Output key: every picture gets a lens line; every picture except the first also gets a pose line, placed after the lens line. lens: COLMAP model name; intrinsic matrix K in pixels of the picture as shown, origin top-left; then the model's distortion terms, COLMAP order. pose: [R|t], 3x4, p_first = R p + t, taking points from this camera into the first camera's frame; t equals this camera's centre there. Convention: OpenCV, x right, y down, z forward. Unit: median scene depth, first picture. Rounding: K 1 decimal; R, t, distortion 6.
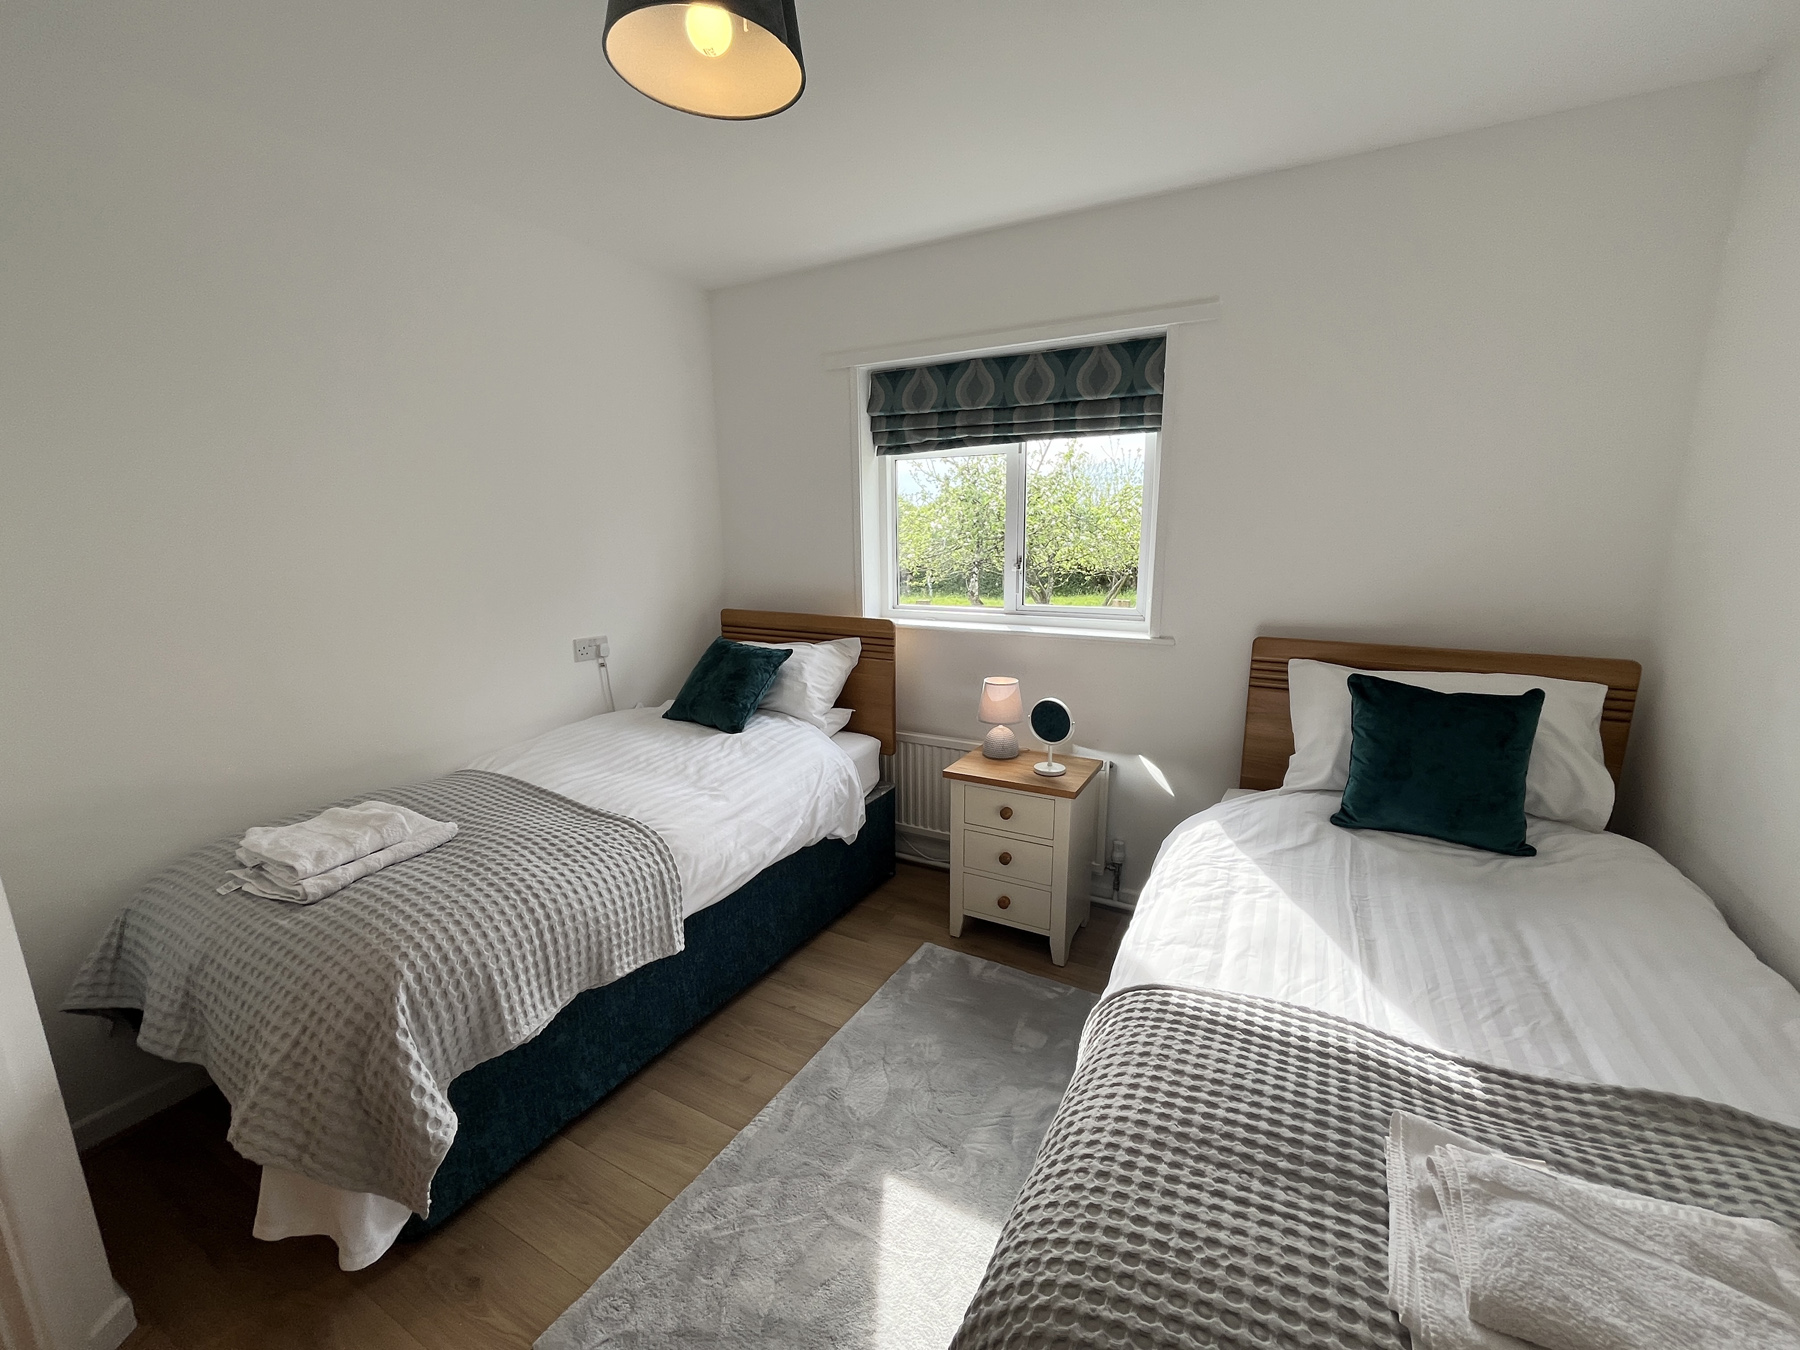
lens RADIAL K [[728.5, 0, 895.1], [0, 728.5, 676.5], [0, 0, 1]] dist [-0.001013, 0.000056]
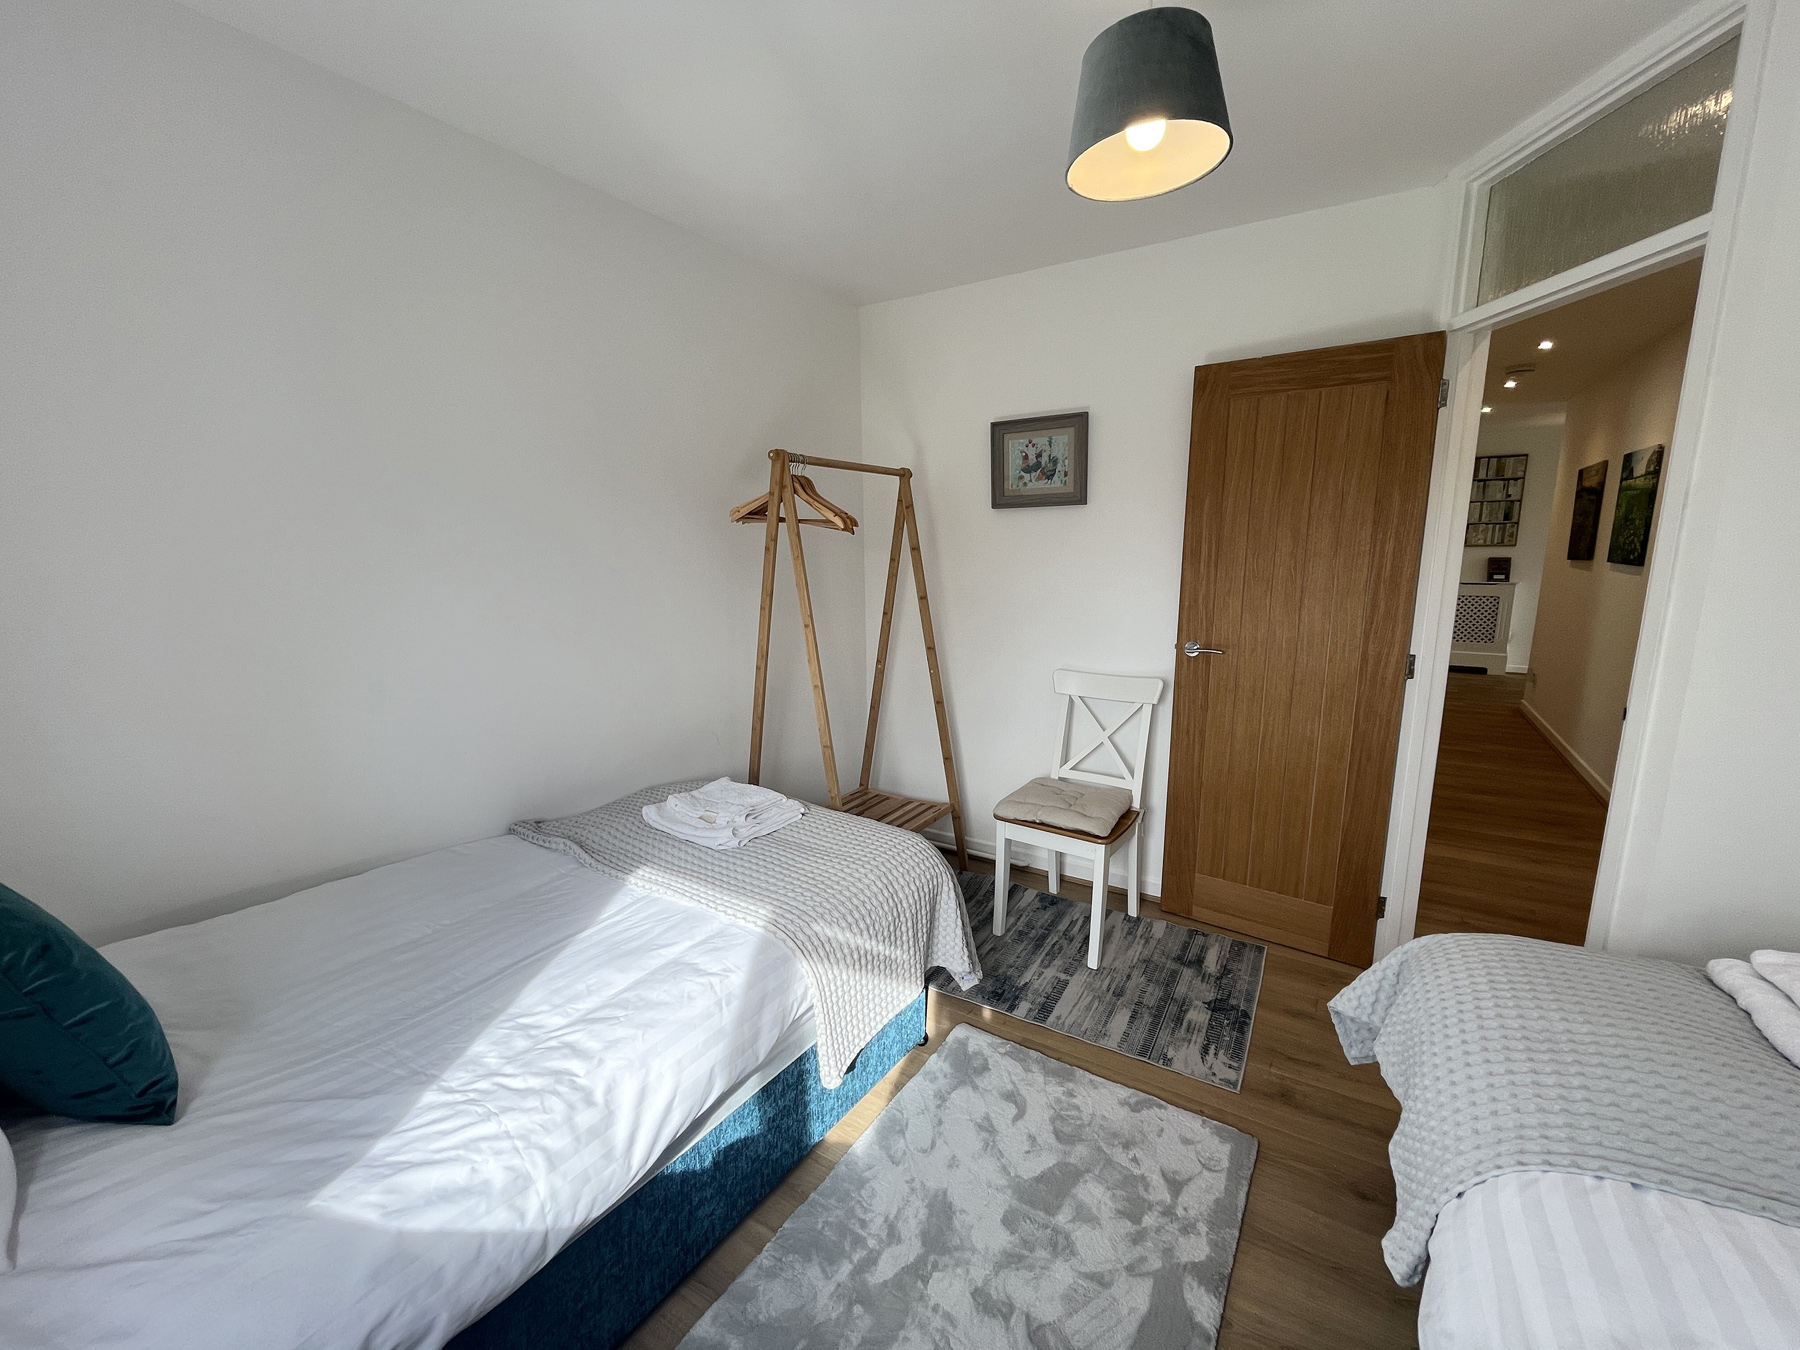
lens RADIAL K [[728.5, 0, 895.1], [0, 728.5, 676.5], [0, 0, 1]] dist [-0.001013, 0.000056]
pose [[-0.998034, 0.006774, 0.062304, 0.043785], [0.029540, 0.927626, 0.372341, -0.209939], [-0.055272, 0.373449, -0.926003, 1.044106]]
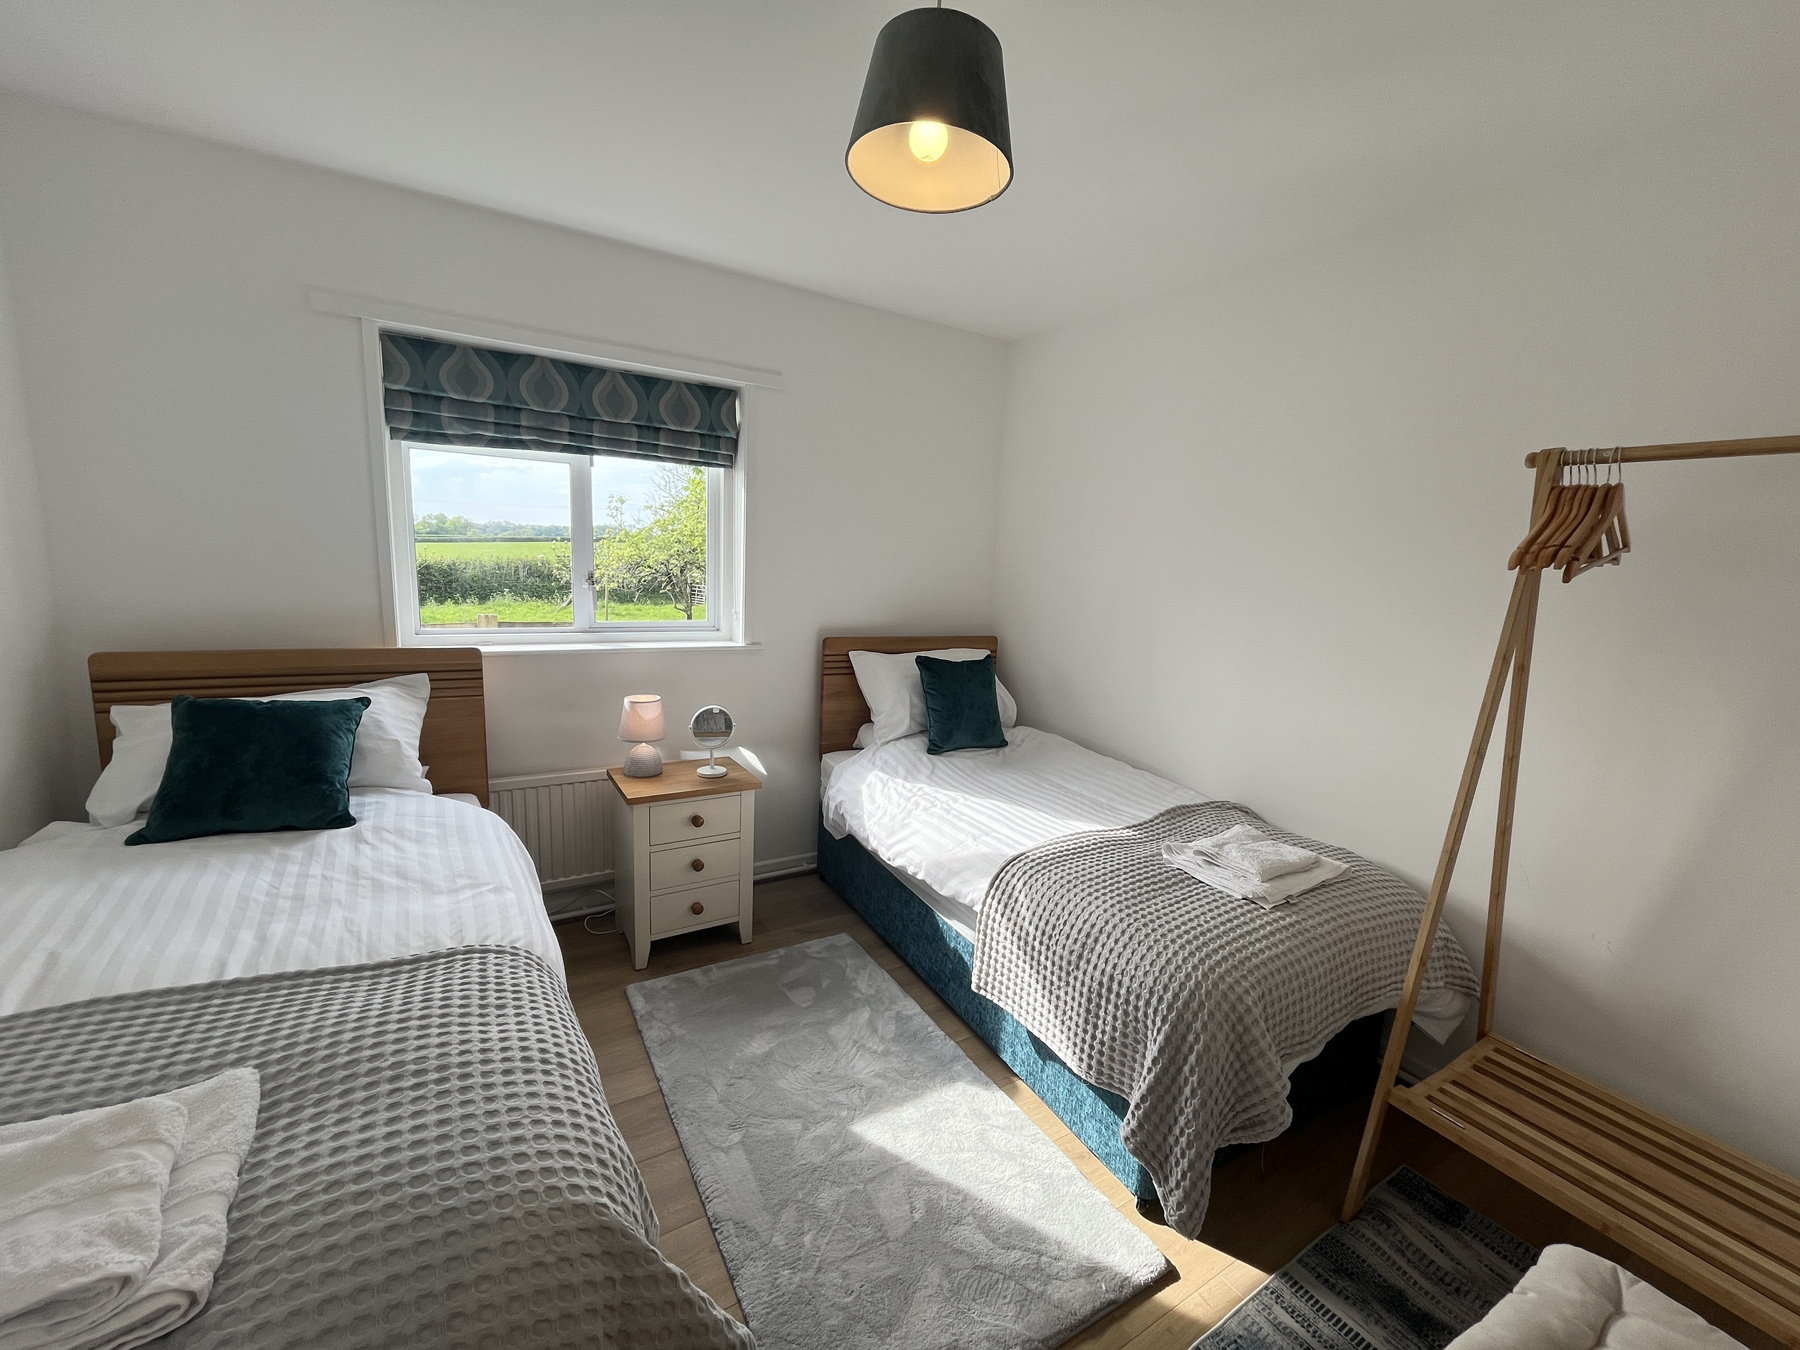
lens RADIAL K [[728.5, 0, 895.1], [0, 728.5, 676.5], [0, 0, 1]] dist [-0.001013, 0.000056]
pose [[0.499424, -0.107826, 0.859621, -0.576655], [0.119507, 0.991314, 0.054913, -0.040307], [-0.858075, 0.075306, 0.507972, 0.213775]]
